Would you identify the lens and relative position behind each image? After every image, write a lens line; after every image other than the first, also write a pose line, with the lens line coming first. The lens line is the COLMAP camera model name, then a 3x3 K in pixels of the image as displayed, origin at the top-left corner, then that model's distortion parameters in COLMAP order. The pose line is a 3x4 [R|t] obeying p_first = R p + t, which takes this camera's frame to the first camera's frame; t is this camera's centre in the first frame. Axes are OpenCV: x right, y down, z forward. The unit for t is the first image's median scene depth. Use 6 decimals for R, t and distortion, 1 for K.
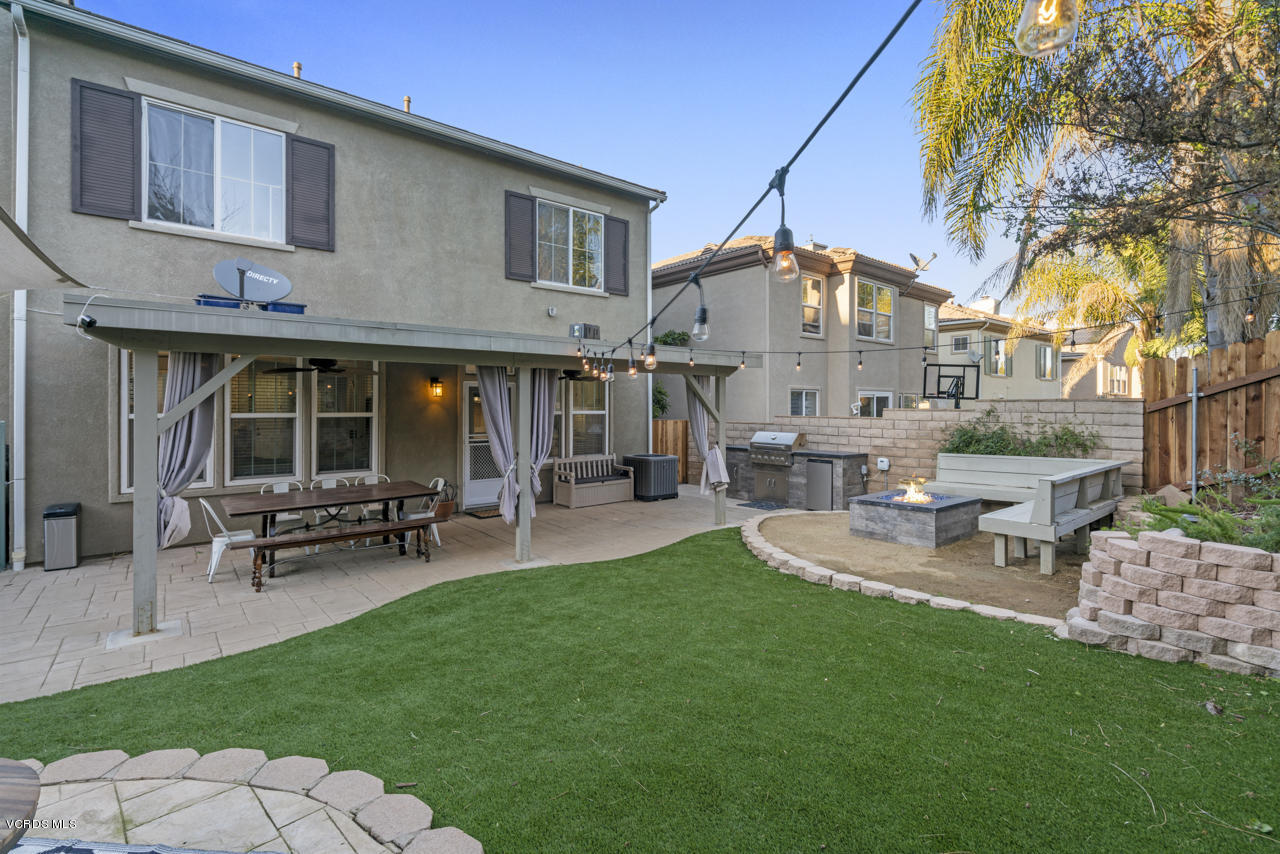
lens RADIAL K [[586.8, 0, 641.2], [0, 586.8, 405.7], [0, 0, 1]] dist [-0.013251, 0.006276]
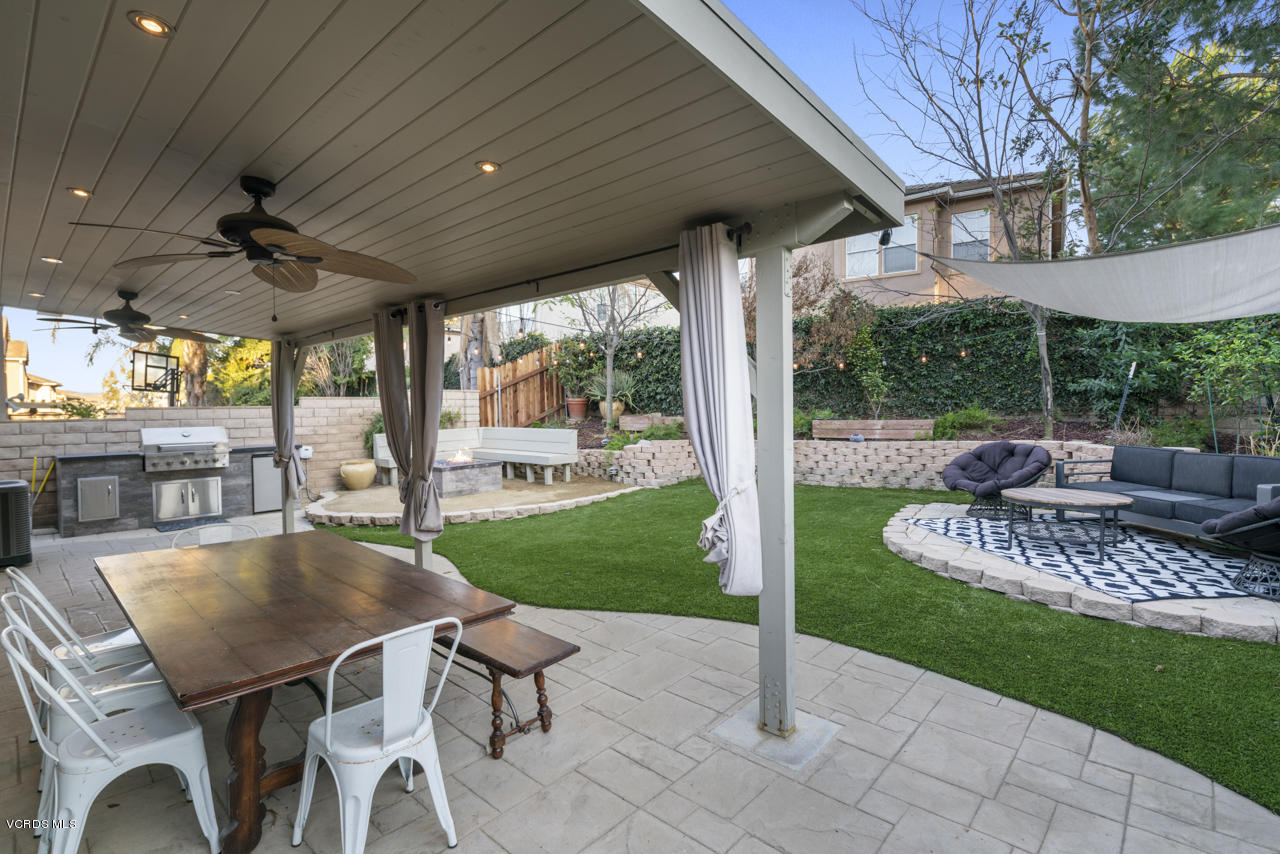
lens RADIAL K [[586.8, 0, 641.2], [0, 586.8, 414.7], [0, 0, 1]] dist [-0.013251, 0.006276]
pose [[-0.138045, -0.016616, 0.990287, -0.699708], [0.012808, 0.999746, 0.018560, 0.025258], [-0.990343, 0.015245, -0.137797, 0.599677]]
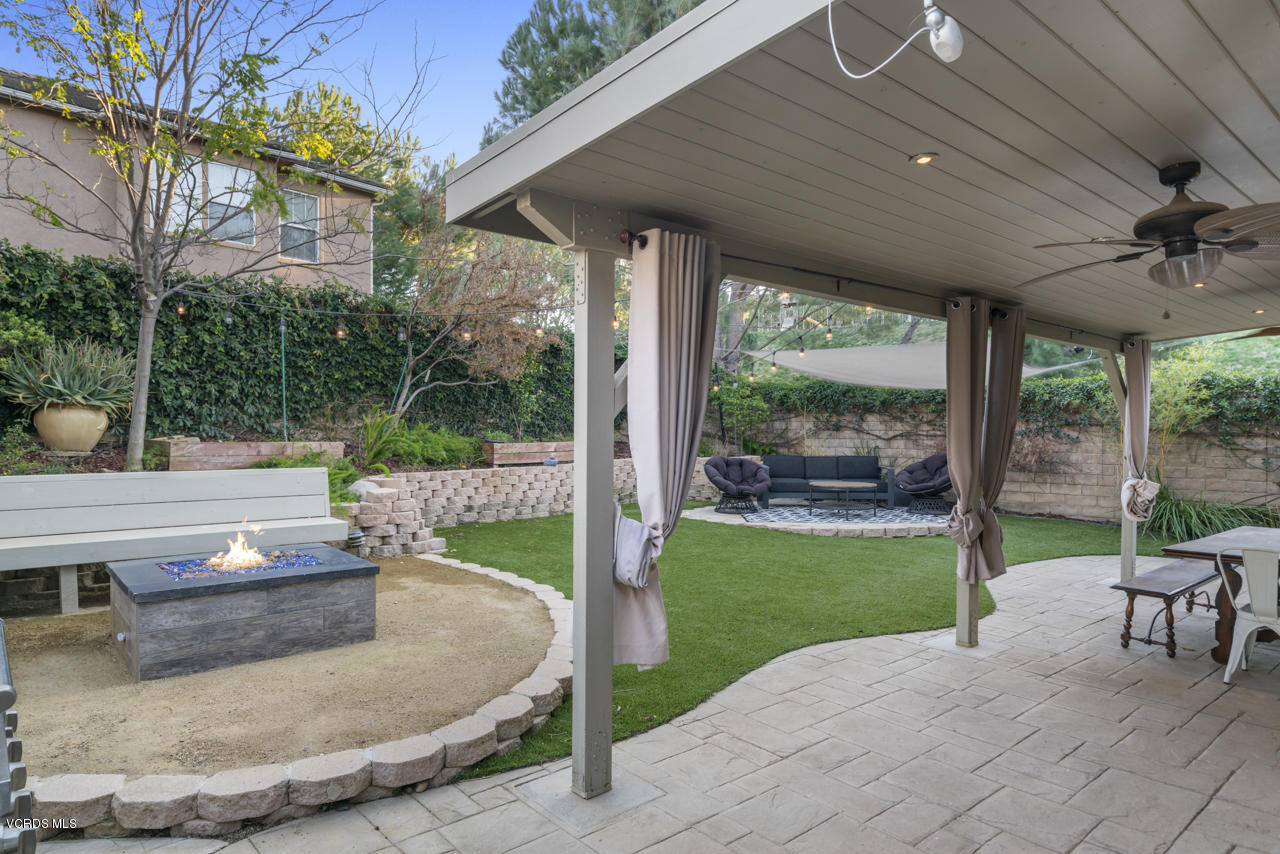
lens RADIAL K [[762.6, 0, 641.1], [0, 762.6, 428.3], [0, 0, 1]] dist [0.004185, -0.003882]
pose [[-0.999873, -0.010214, -0.012223, 0.097010], [-0.010261, 0.999940, 0.003798, 0.028613], [0.012184, 0.003923, -0.999918, 1.287153]]
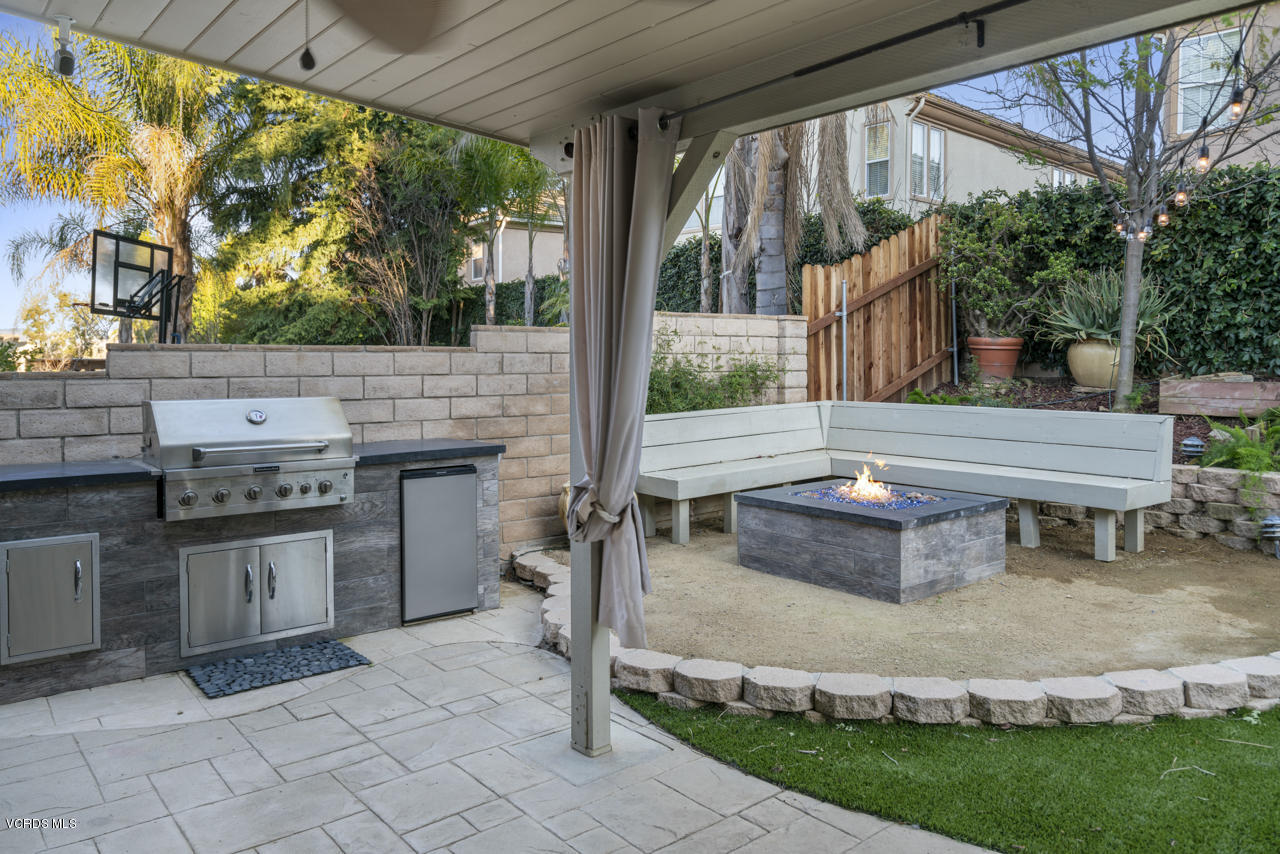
lens RADIAL K [[926.0, 0, 649.8], [0, 926.0, 379.2], [0, 0, 1]] dist [0.003356, 0.004654]
pose [[0.008483, -0.026078, 0.999624, -0.257378], [0.002812, 0.999657, 0.026055, 0.027753], [-0.999960, 0.002589, 0.008553, 0.929988]]
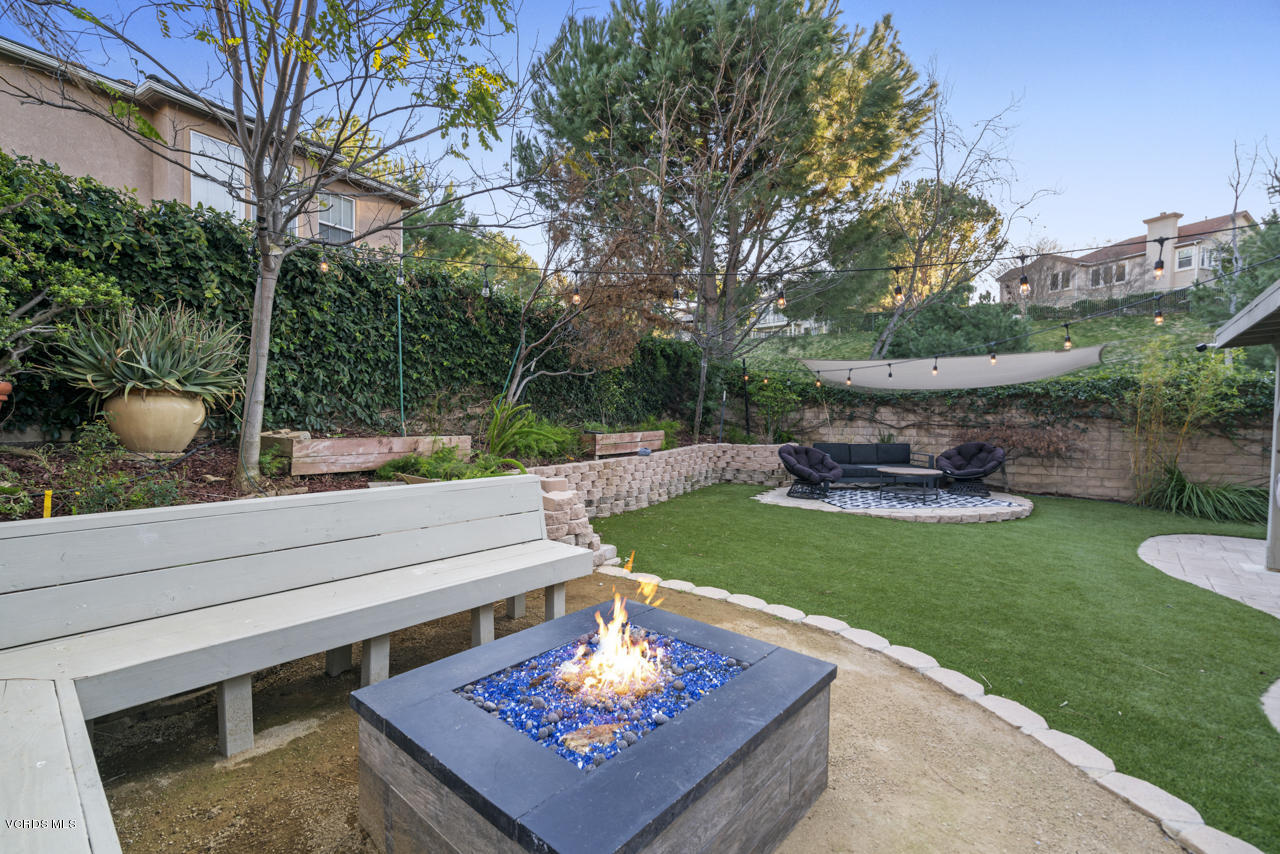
lens RADIAL K [[569.2, 0, 640.8], [0, 569.2, 425.9], [0, 0, 1]] dist [-0.008980, 0.000955]
pose [[-0.987131, -0.010512, -0.159566, 0.371374], [-0.014170, 0.999662, 0.021803, 0.025642], [0.159283, 0.023784, -0.986946, 0.990927]]
